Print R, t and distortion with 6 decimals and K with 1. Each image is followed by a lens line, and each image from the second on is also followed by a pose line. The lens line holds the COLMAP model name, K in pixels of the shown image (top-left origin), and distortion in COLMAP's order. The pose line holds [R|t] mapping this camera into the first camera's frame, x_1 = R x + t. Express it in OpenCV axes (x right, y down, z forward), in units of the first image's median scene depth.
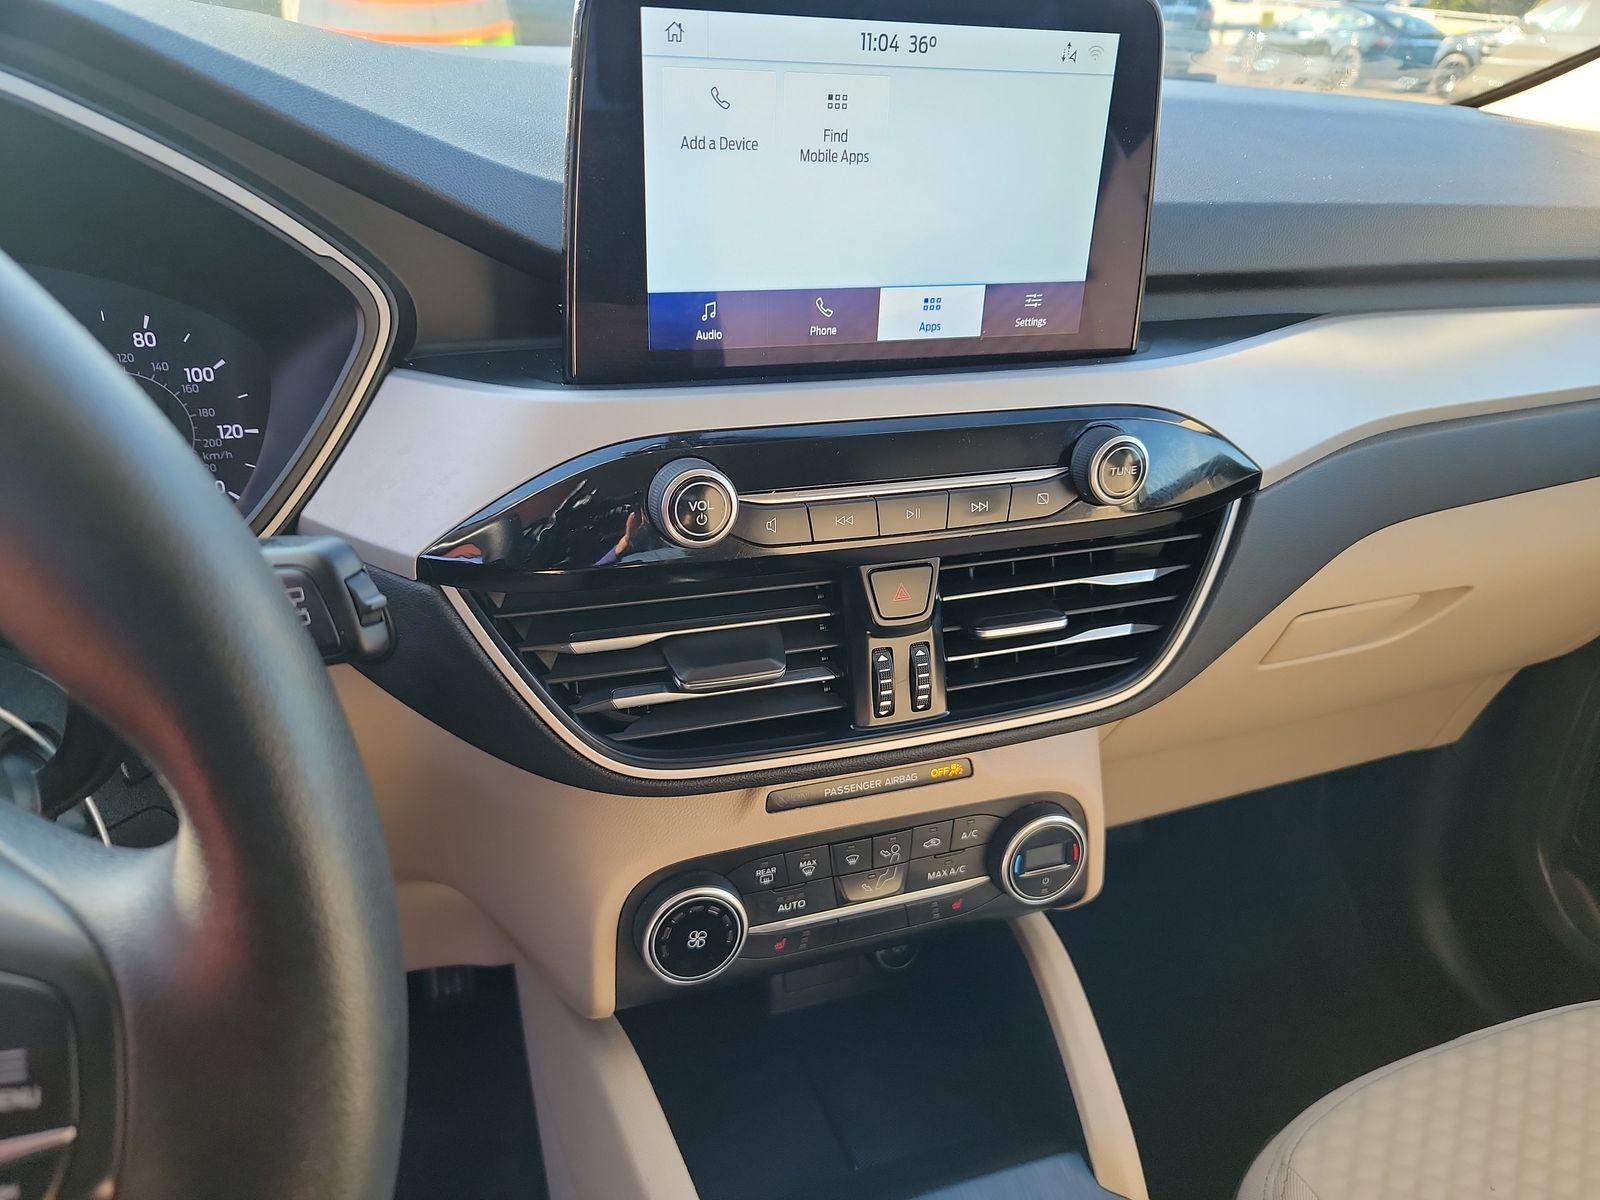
lens RADIAL K [[1158.8, 0, 800.0], [0, 1158.8, 600.0], [0, 0, 1]] dist [0.002016, 0.002023]
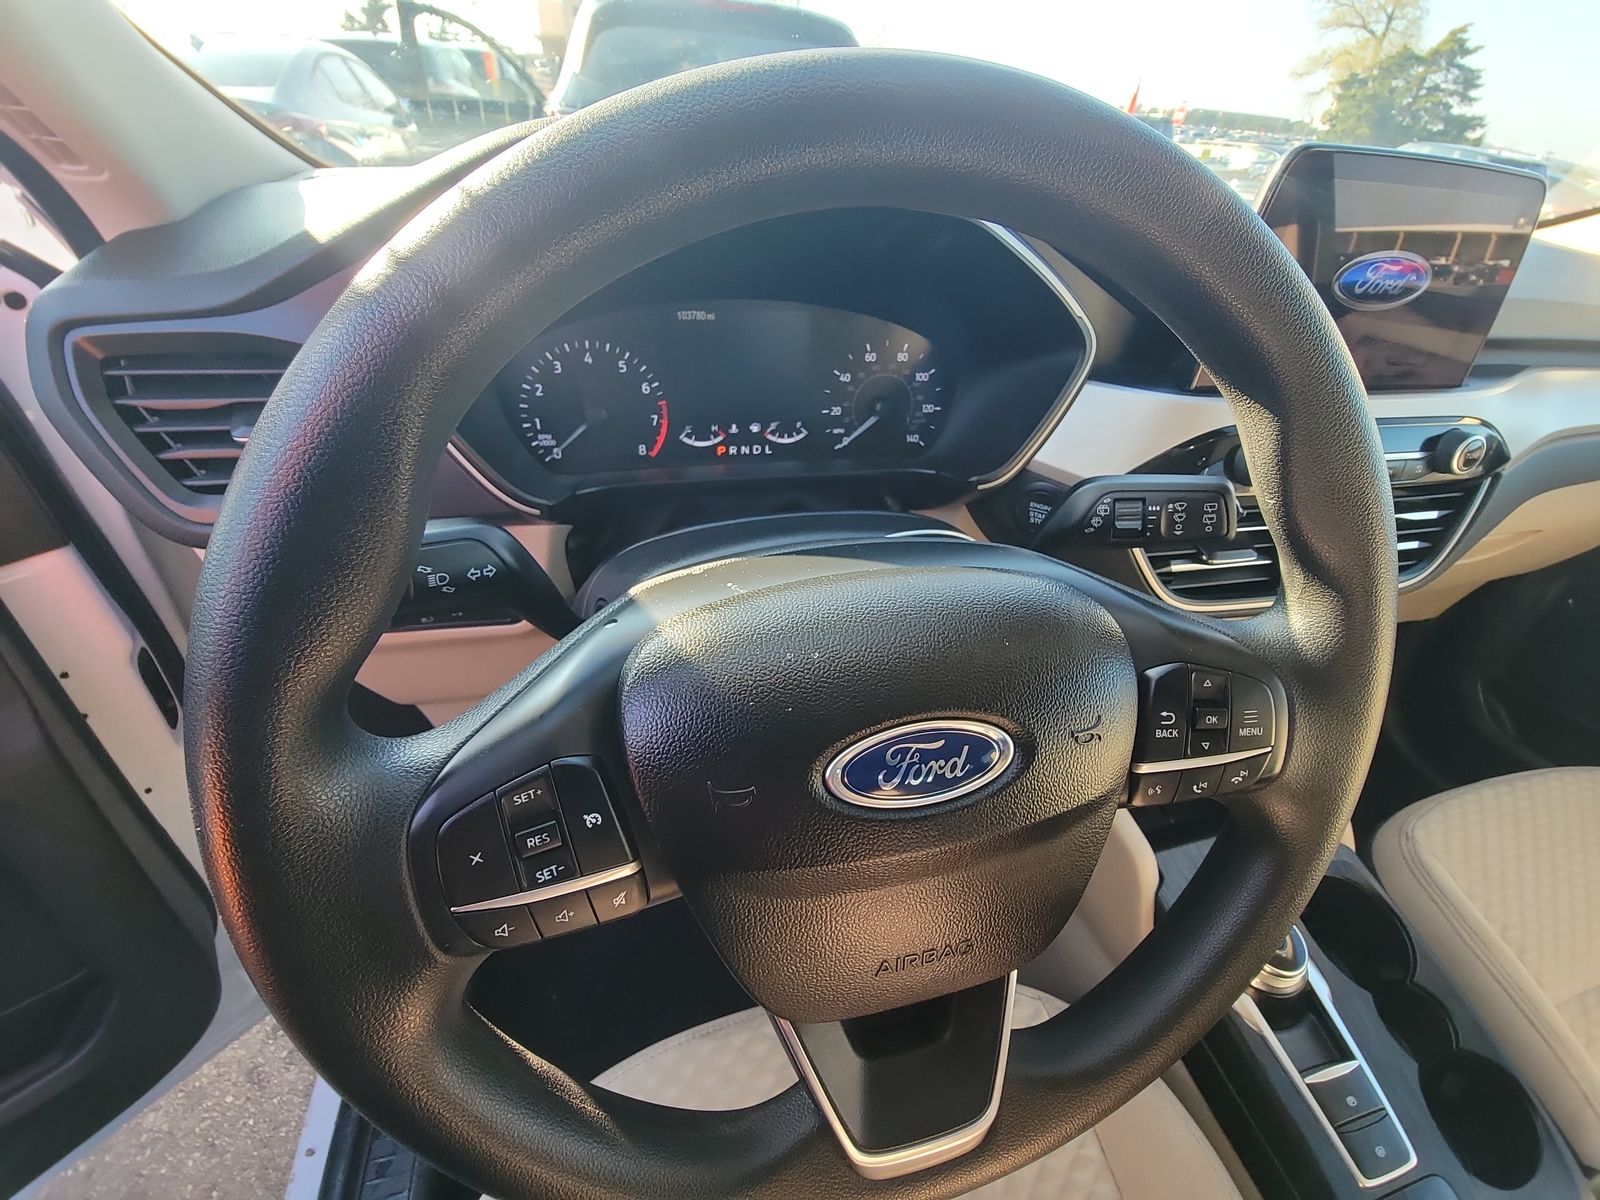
lens RADIAL K [[659.0, 0, 800.0], [0, 659.0, 600.0], [0, 0, 1]] dist [0.000452, -0.004901]
pose [[0.993723, 0.067087, -0.089516, -0.592945], [-0.054458, 0.989110, 0.136736, 0.024723], [0.097715, -0.131003, 0.986555, -0.101897]]
